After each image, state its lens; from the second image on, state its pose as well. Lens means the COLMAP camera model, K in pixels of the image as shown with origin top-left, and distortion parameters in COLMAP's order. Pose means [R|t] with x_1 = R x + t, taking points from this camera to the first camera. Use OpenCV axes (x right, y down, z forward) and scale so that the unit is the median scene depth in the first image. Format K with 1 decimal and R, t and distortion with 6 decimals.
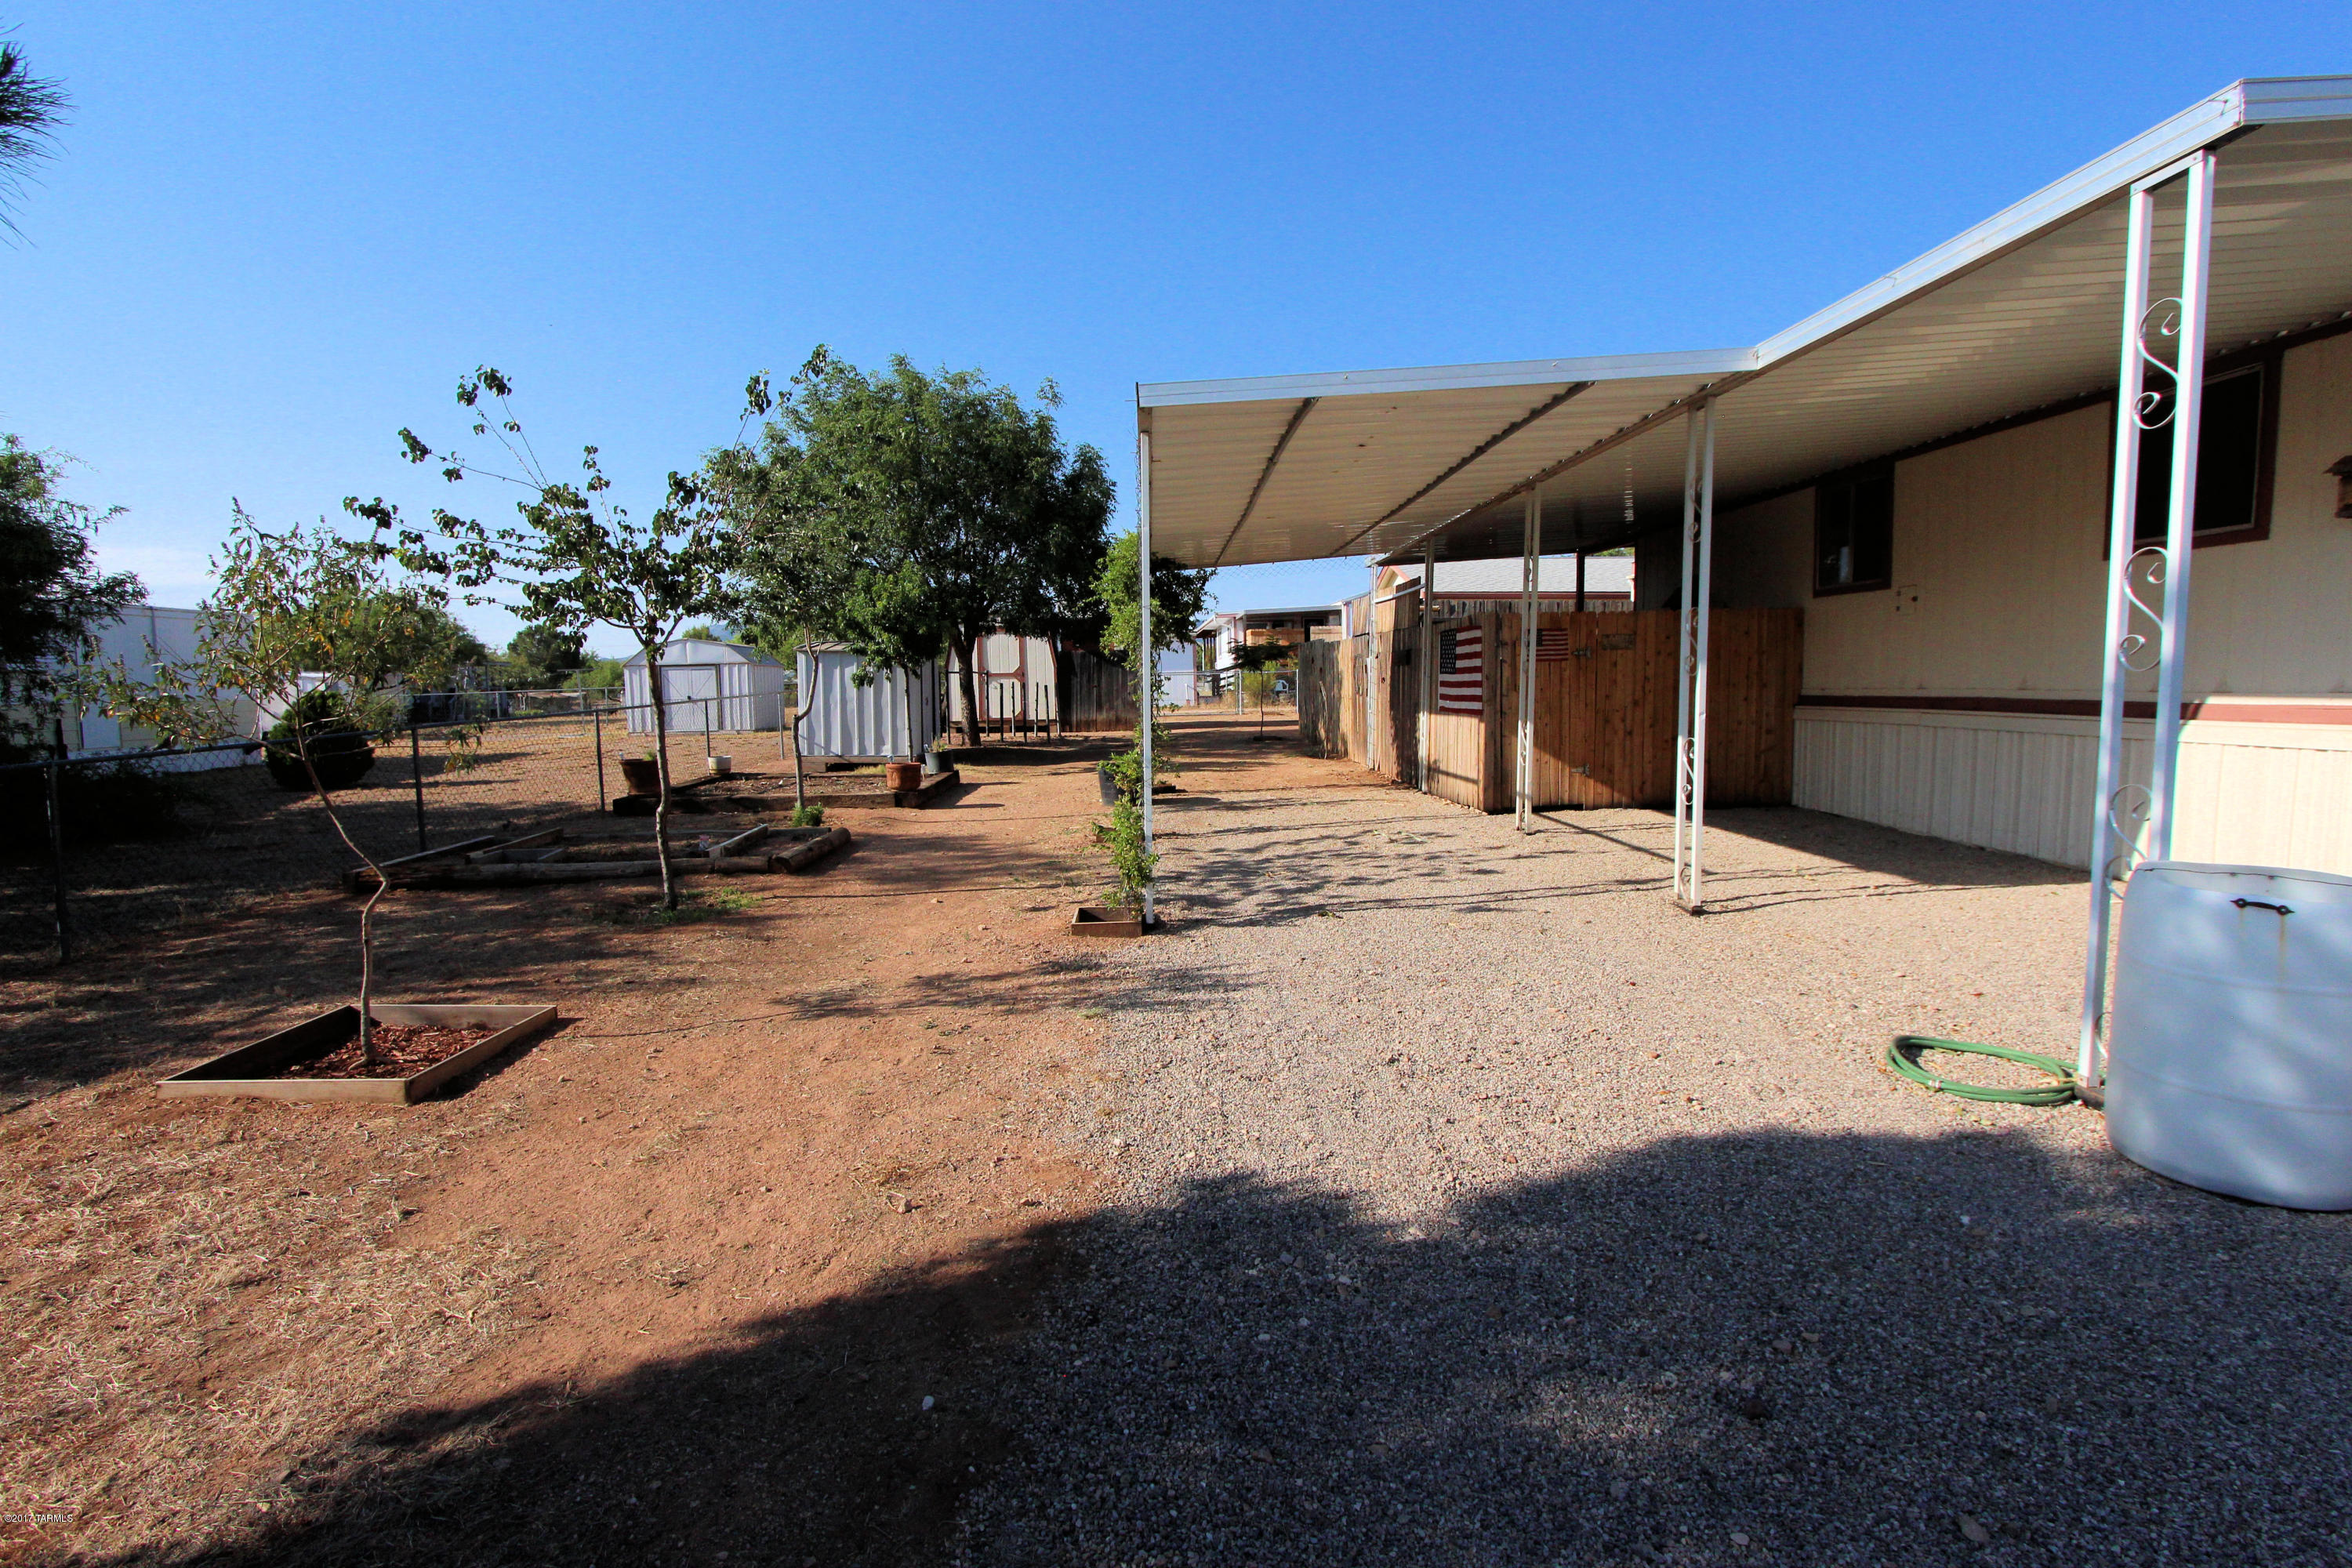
lens RADIAL K [[1085.7, 0, 1181.3], [0, 1085.7, 778.2], [0, 0, 1]] dist [-0.018533, 0.000242]
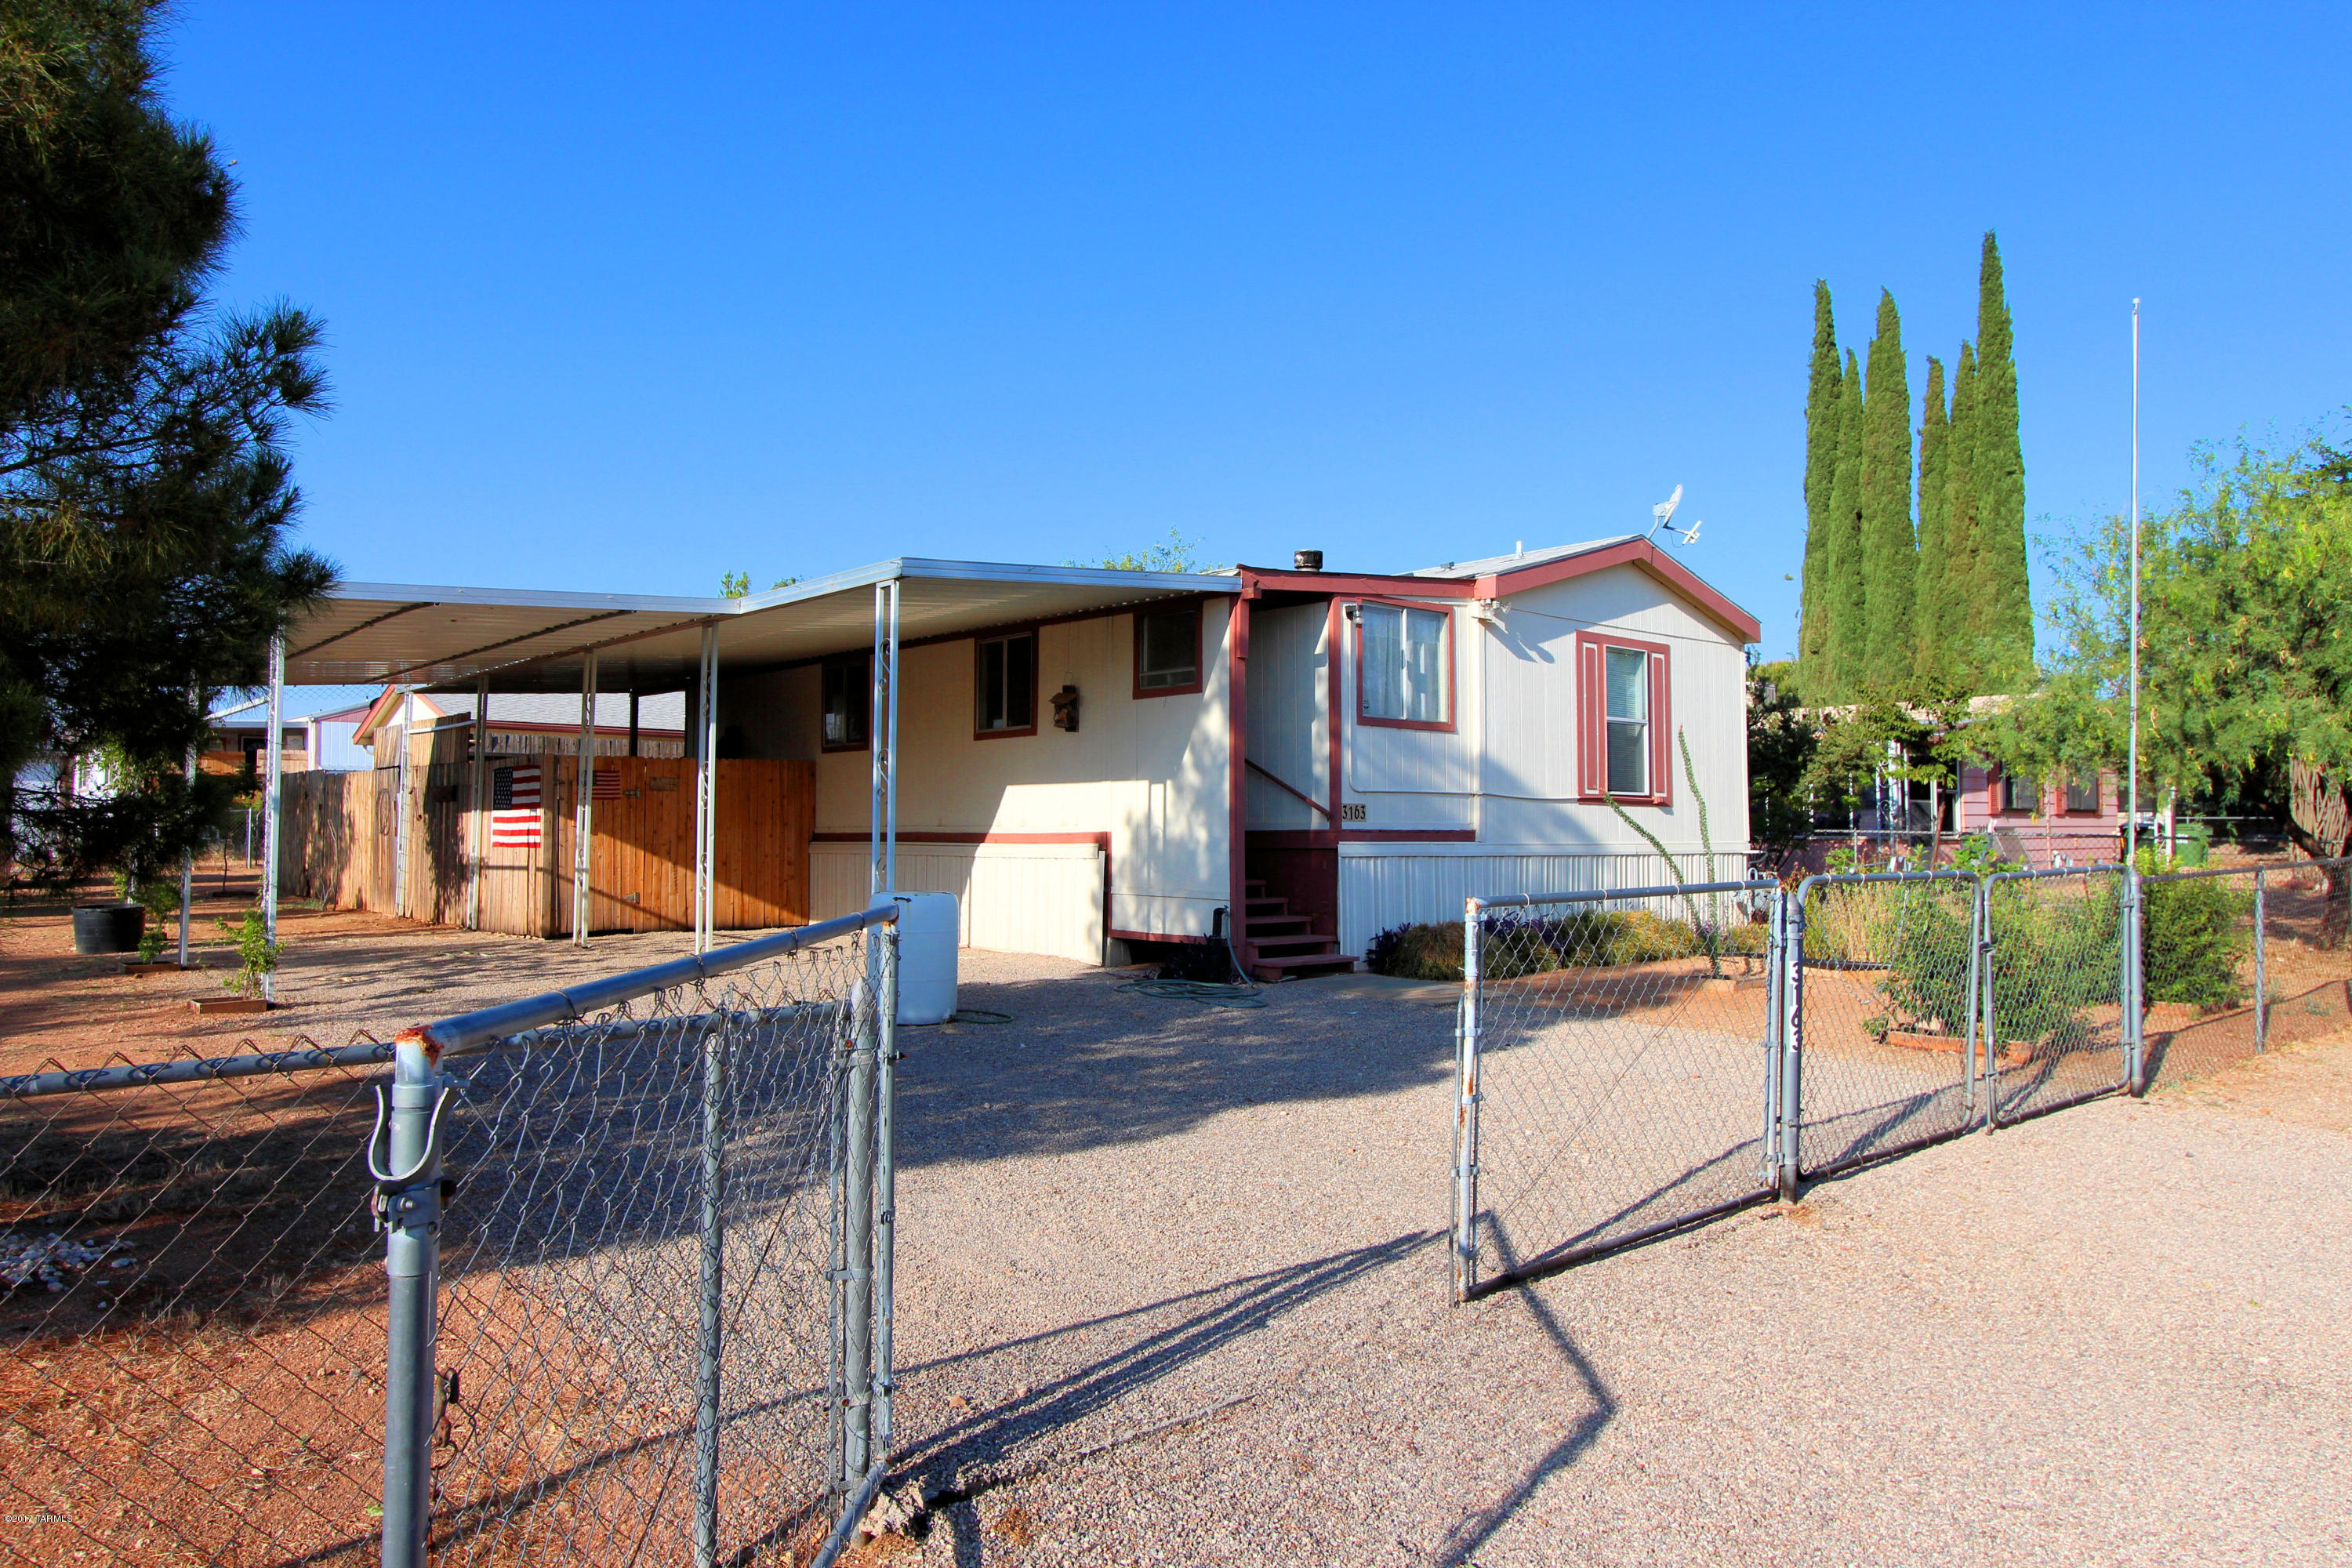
lens RADIAL K [[1585.7, 0, 1176.0], [0, 1585.7, 784.0], [0, 0, 1]] dist [-0.001687, -0.000061]
pose [[0.780365, 0.035911, 0.624292, -0.216731], [0.042548, 0.992987, -0.110303, 0.080308], [-0.623875, 0.112639, 0.773365, -0.623756]]
